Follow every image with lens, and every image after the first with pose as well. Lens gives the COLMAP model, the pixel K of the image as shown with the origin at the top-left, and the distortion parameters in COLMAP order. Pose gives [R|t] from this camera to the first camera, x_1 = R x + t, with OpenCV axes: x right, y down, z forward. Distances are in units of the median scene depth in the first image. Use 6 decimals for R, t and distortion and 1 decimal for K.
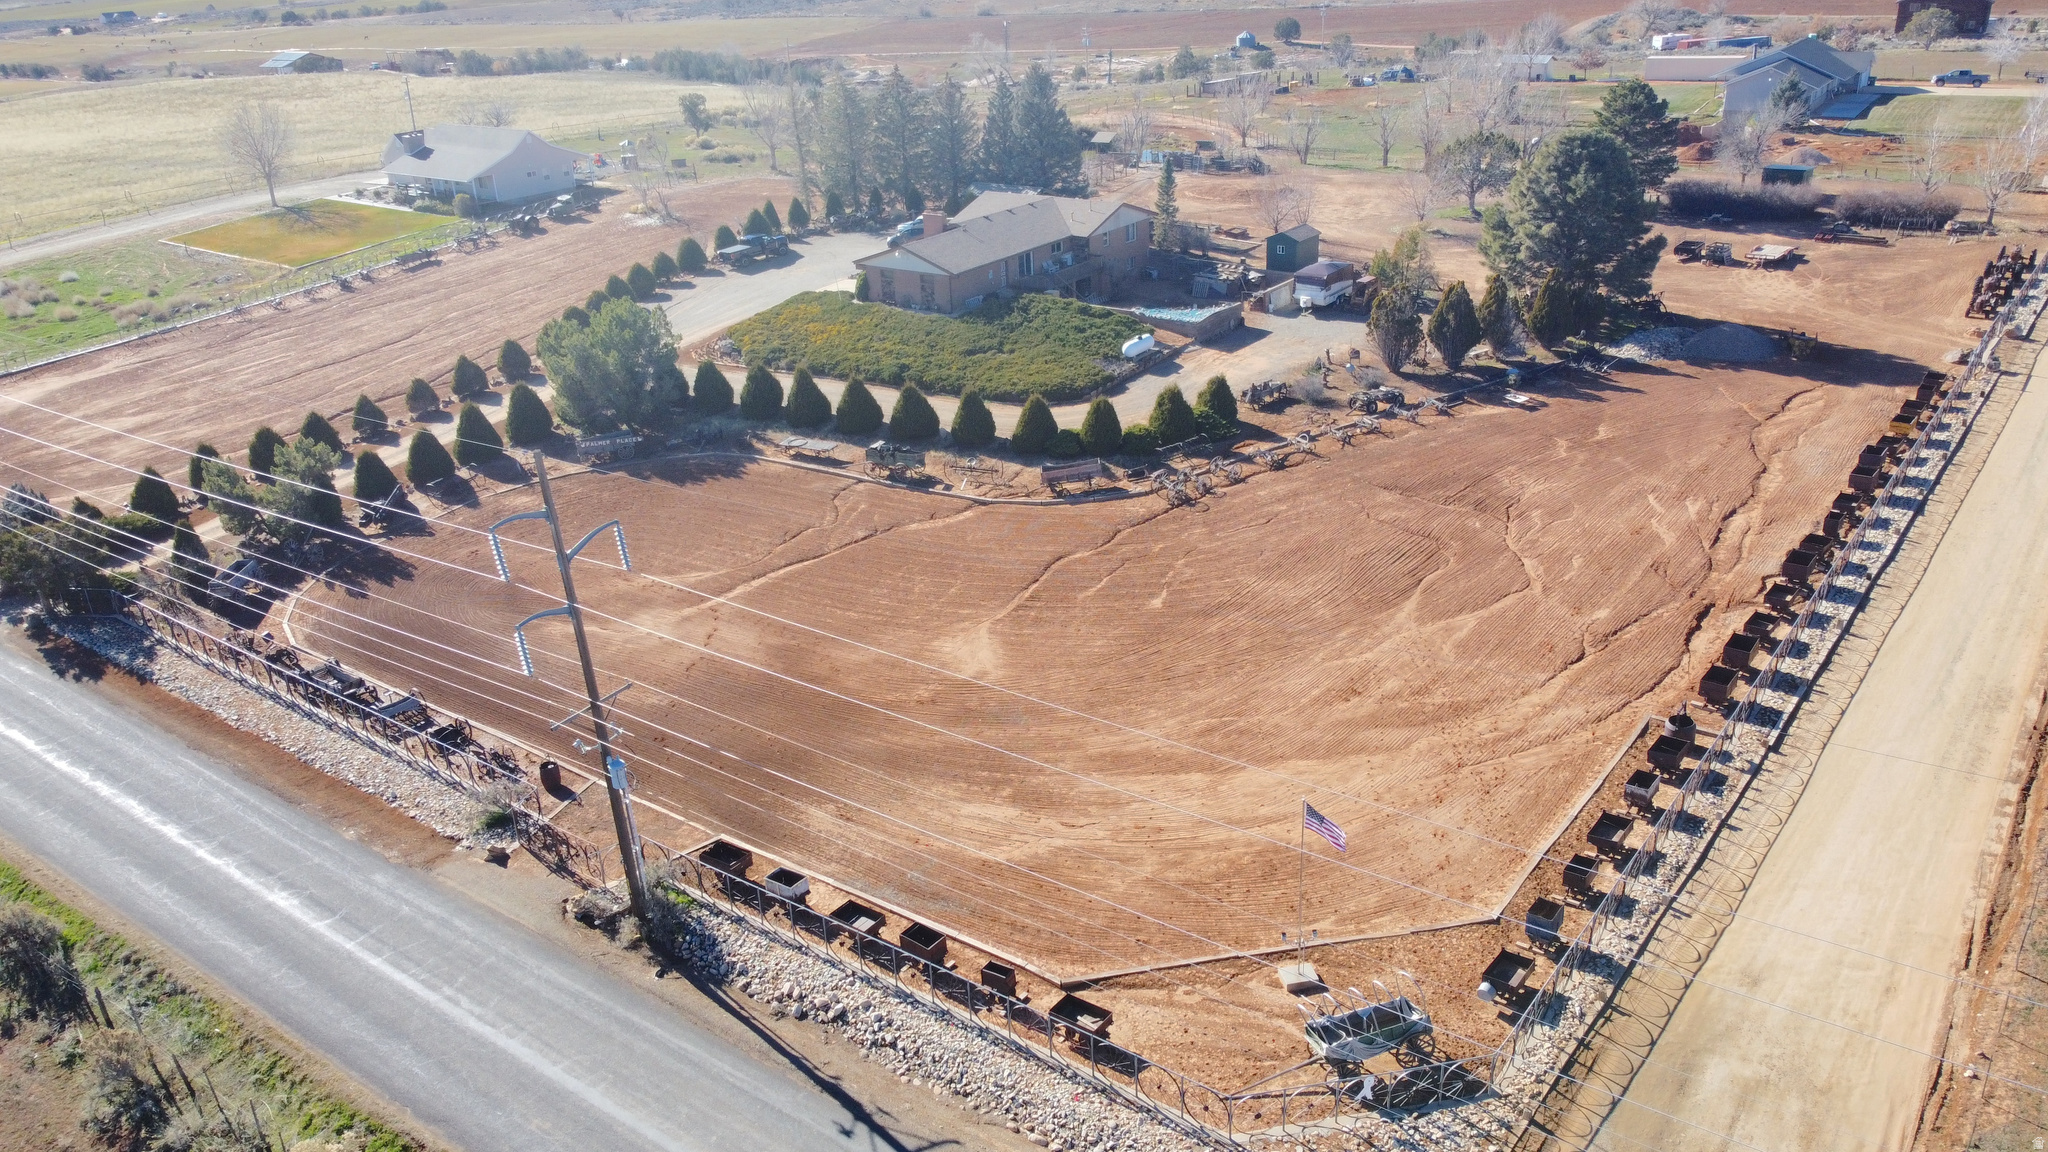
lens RADIAL K [[1545.0, 0, 1030.0], [0, 1545.0, 580.5], [0, 0, 1]] dist [0.005571, -0.007980]
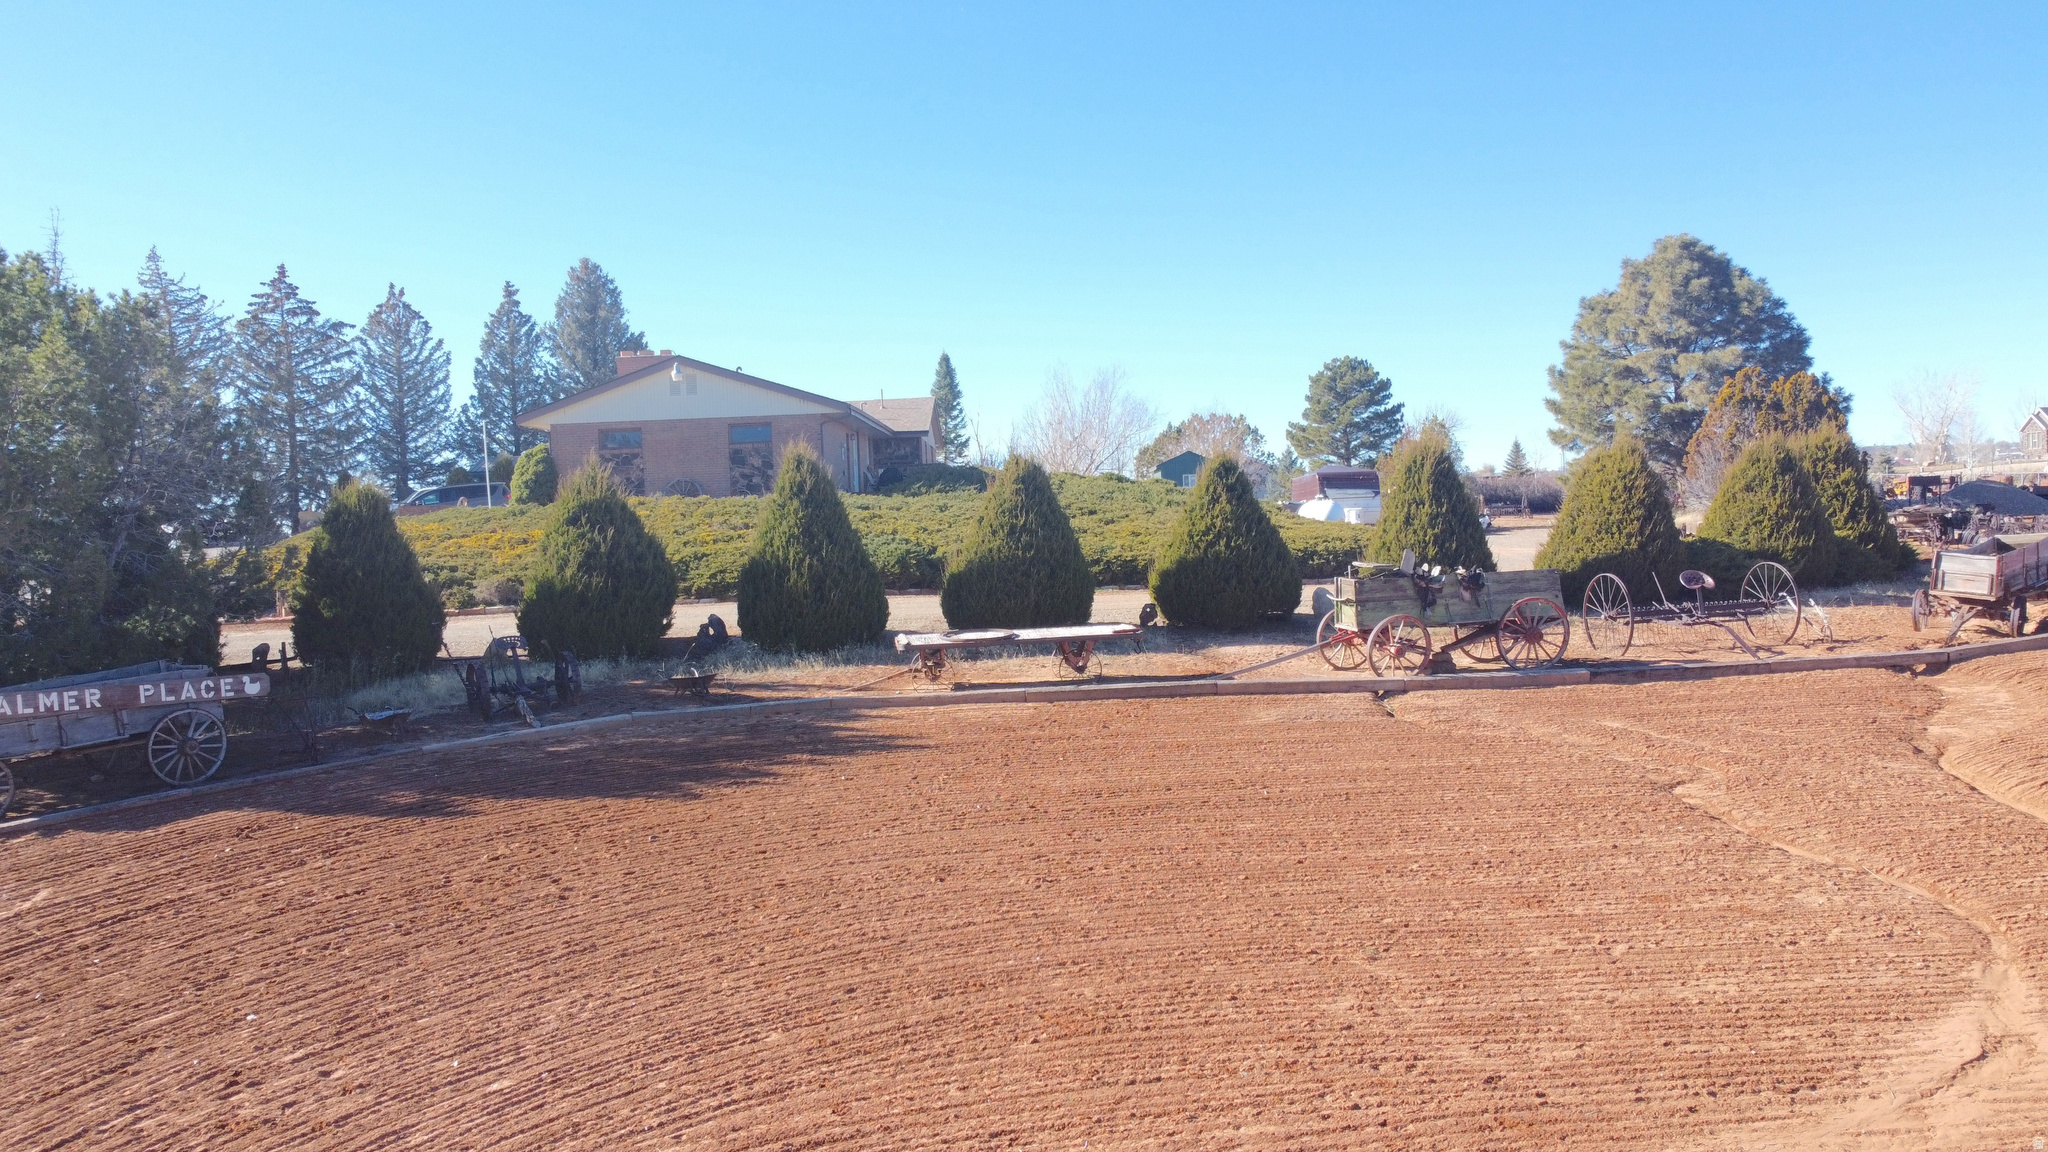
lens RADIAL K [[1545.0, 0, 1030.0], [0, 1545.0, 580.5], [0, 0, 1]] dist [0.005571, -0.007980]
pose [[0.806688, -0.008277, 0.590919, -0.257427], [0.241925, 0.916907, -0.317419, -0.012010], [-0.539190, 0.399016, 0.741660, 0.695942]]
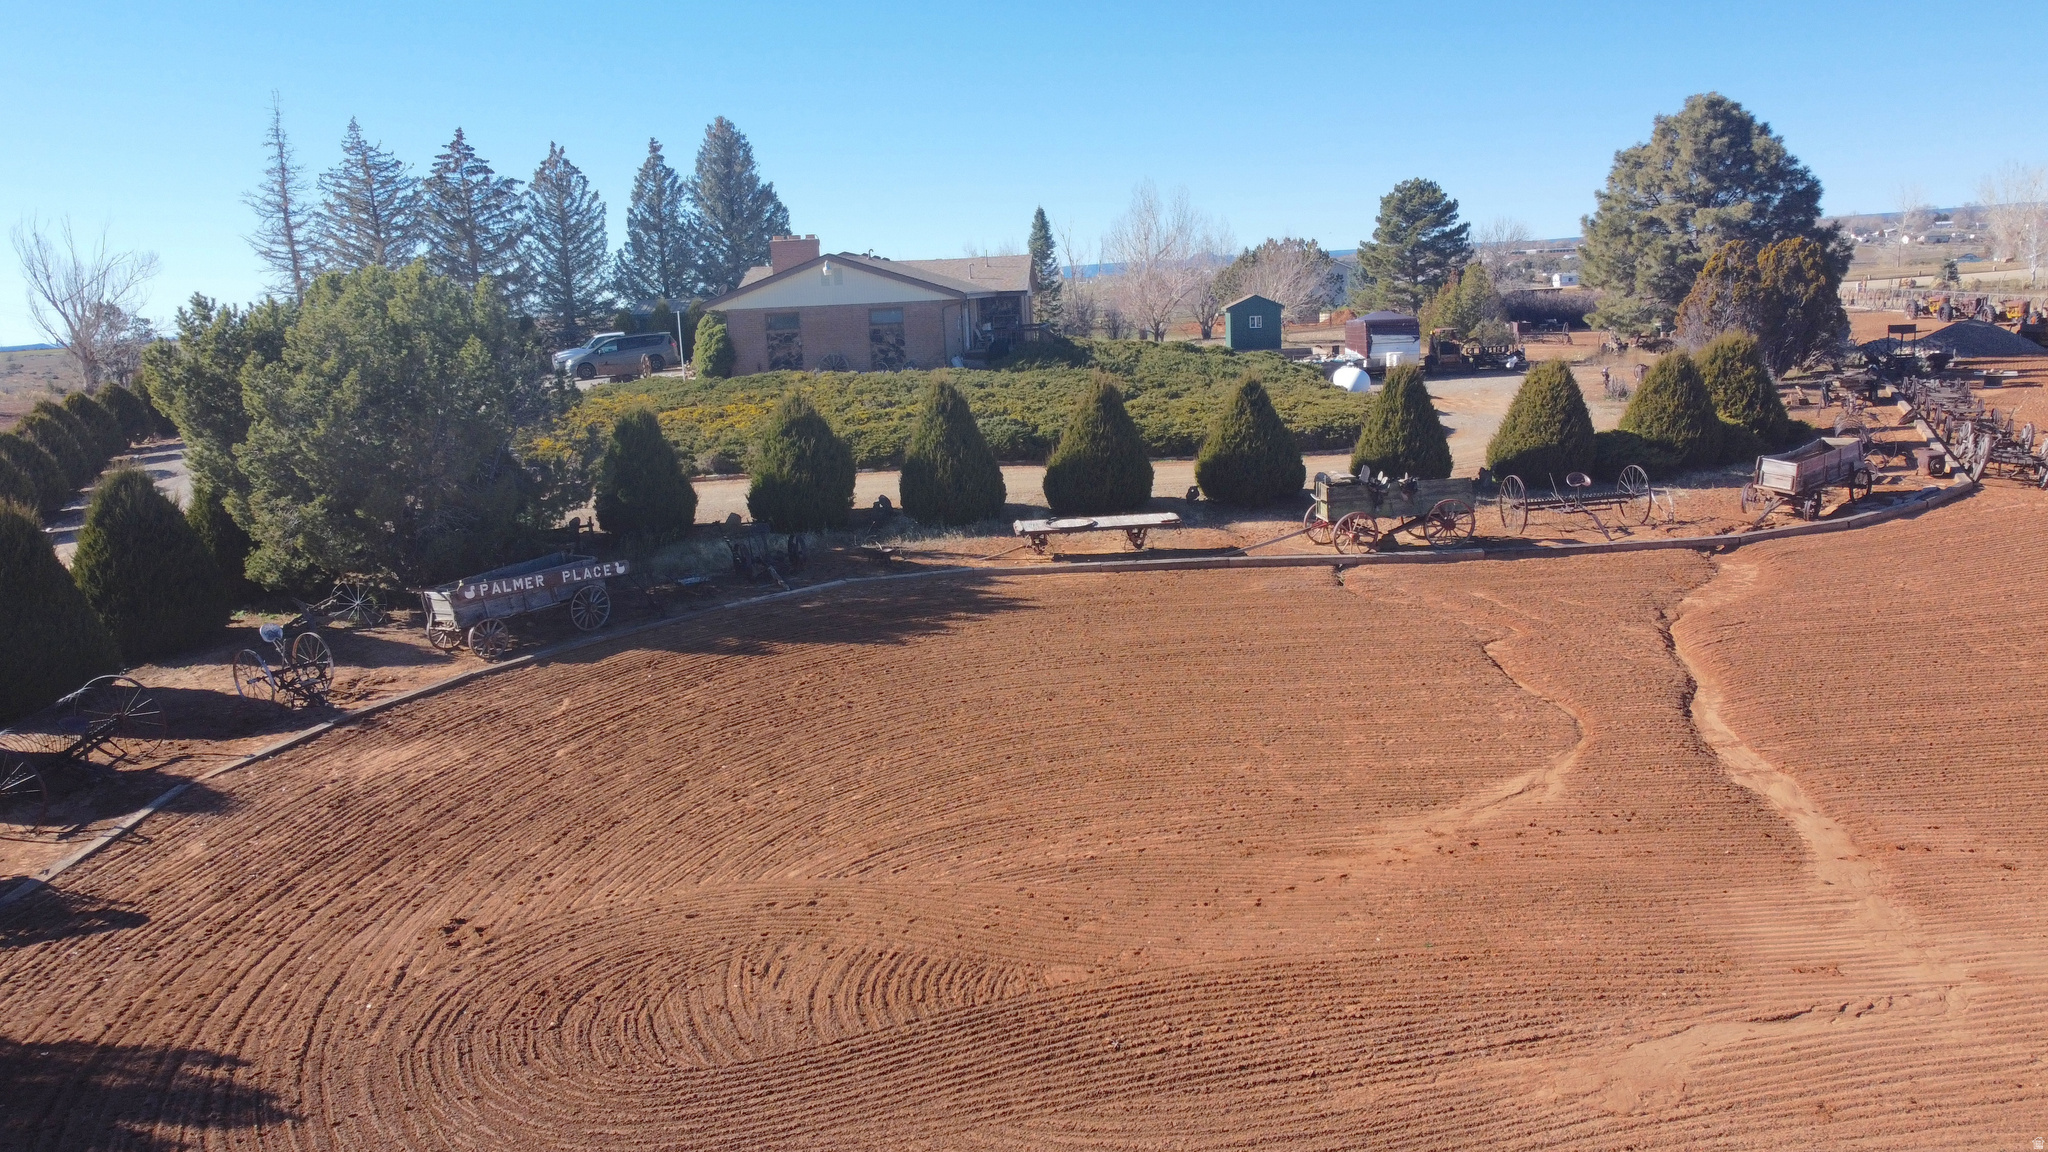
lens RADIAL K [[1545.0, 0, 1030.0], [0, 1545.0, 580.5], [0, 0, 1]] dist [0.005571, -0.007980]
pose [[0.839982, -0.090739, 0.534973, -0.316551], [0.225956, 0.954863, -0.192825, -0.003976], [-0.493329, 0.282850, 0.822571, 0.604779]]
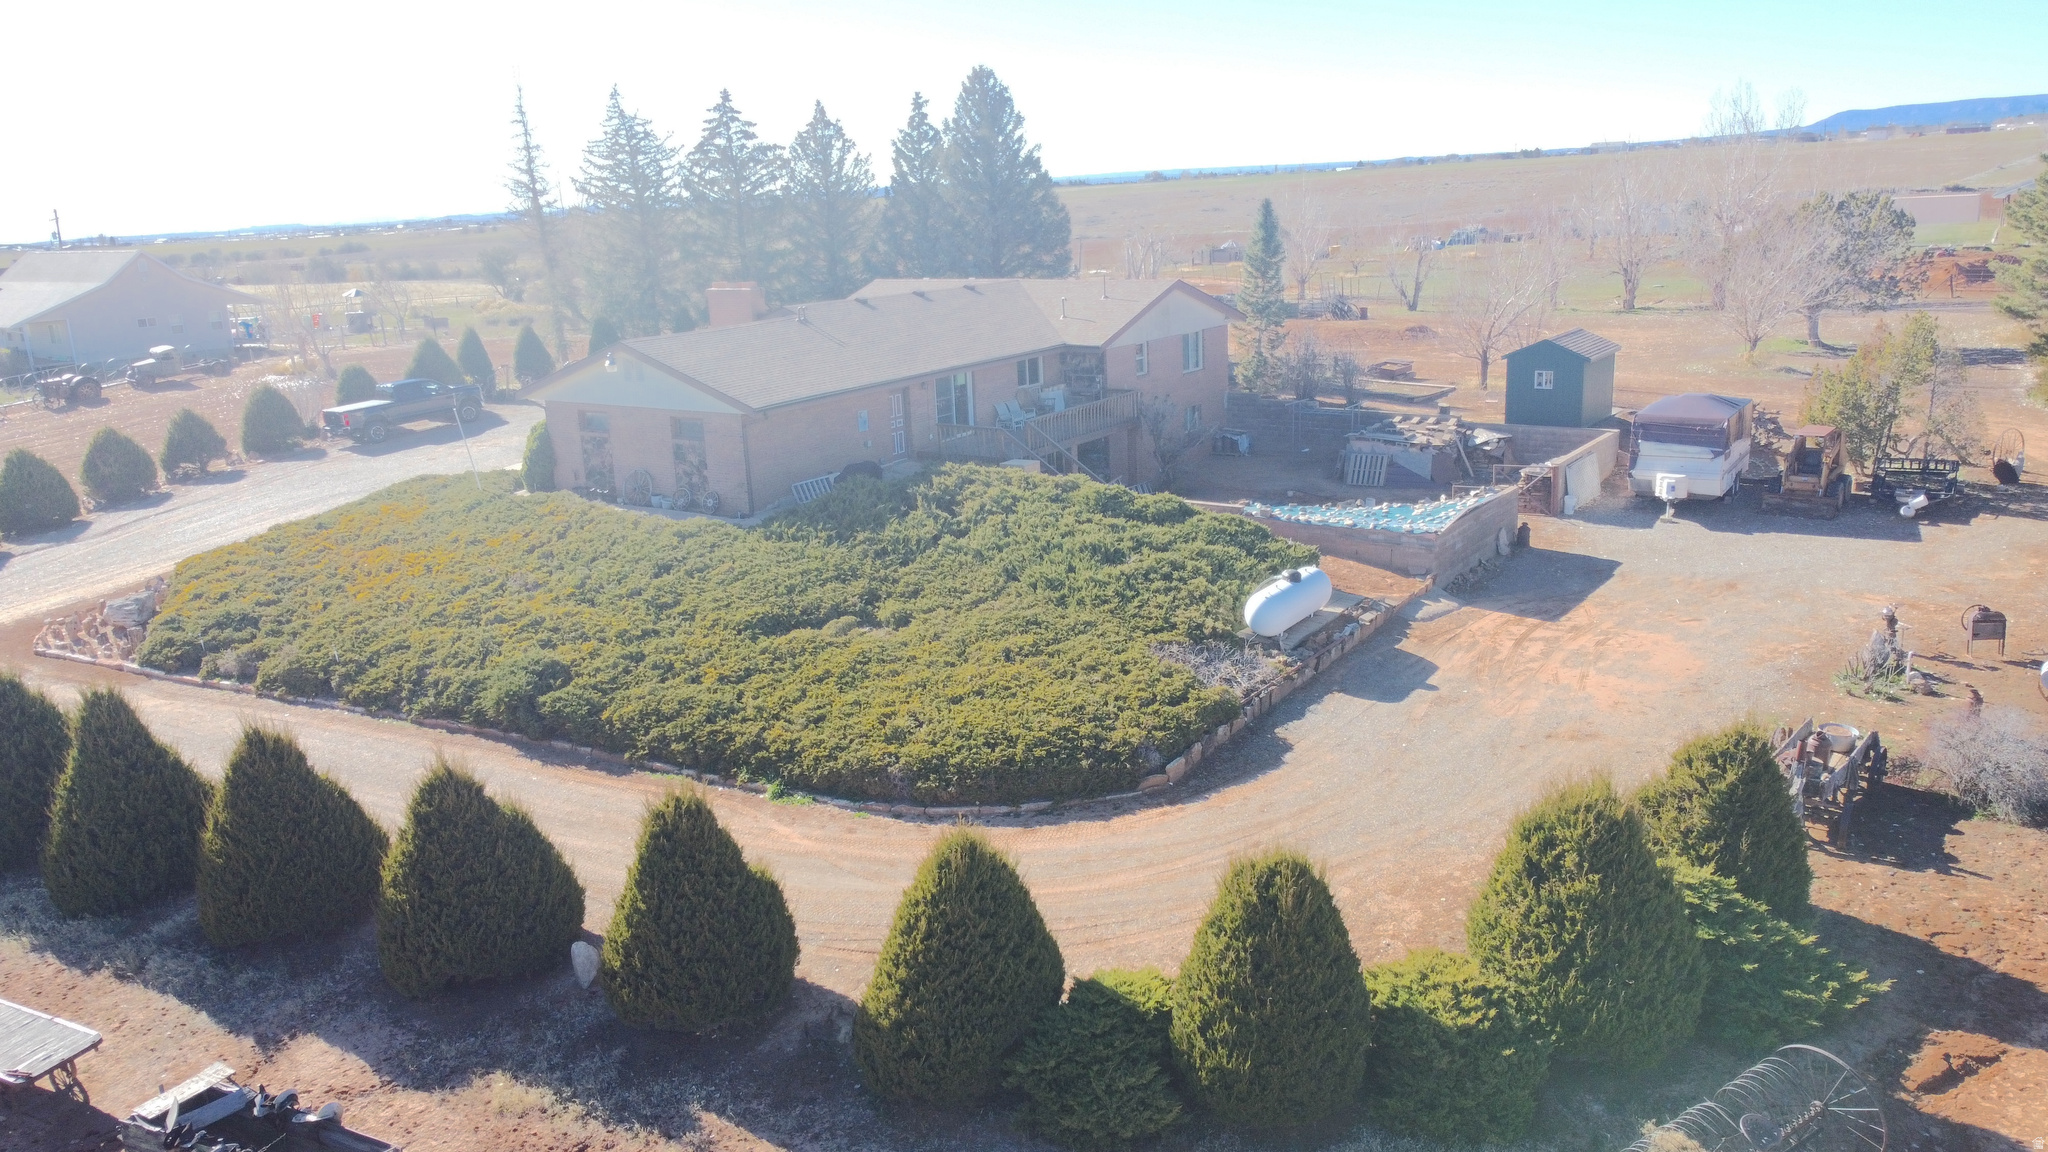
lens RADIAL K [[1545.0, 0, 1030.0], [0, 1545.0, 580.5], [0, 0, 1]] dist [0.005571, -0.007980]
pose [[0.999587, -0.005433, 0.028231, 0.005886], [0.009917, 0.986868, -0.161221, -0.100868], [-0.026985, 0.161435, 0.986514, 0.656972]]
